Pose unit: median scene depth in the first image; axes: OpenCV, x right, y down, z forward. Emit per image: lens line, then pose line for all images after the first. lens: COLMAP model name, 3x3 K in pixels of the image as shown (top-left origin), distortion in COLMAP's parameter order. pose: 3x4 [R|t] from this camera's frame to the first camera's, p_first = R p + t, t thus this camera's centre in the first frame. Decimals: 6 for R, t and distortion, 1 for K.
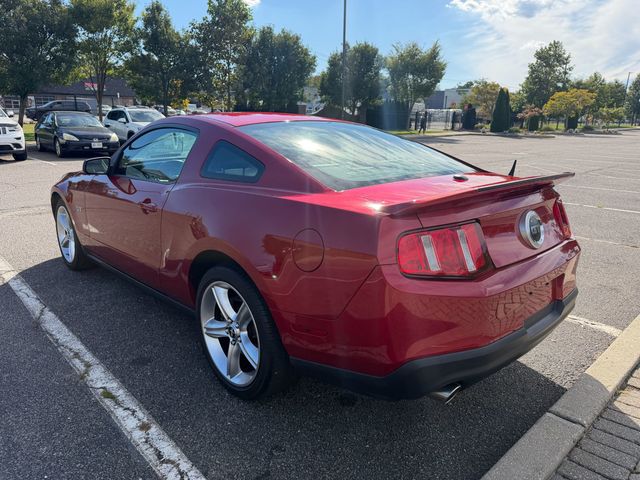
lens RADIAL K [[474.5, 0, 320.0], [0, 474.5, 240.0], [0, 0, 1]] dist [0.021287, -0.042557]
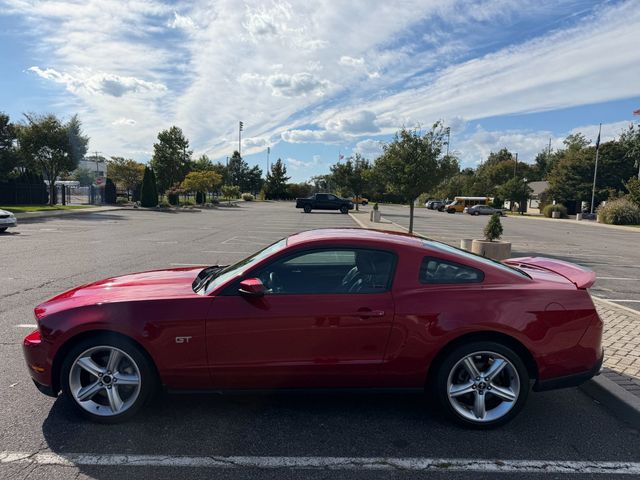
lens RADIAL K [[474.5, 0, 320.0], [0, 474.5, 240.0], [0, 0, 1]] dist [0.021287, -0.042557]
pose [[0.672626, -0.068032, 0.736849, -0.150875], [0.168335, 0.983725, -0.062838, -0.023419], [-0.720582, 0.166304, 0.673131, 0.027316]]
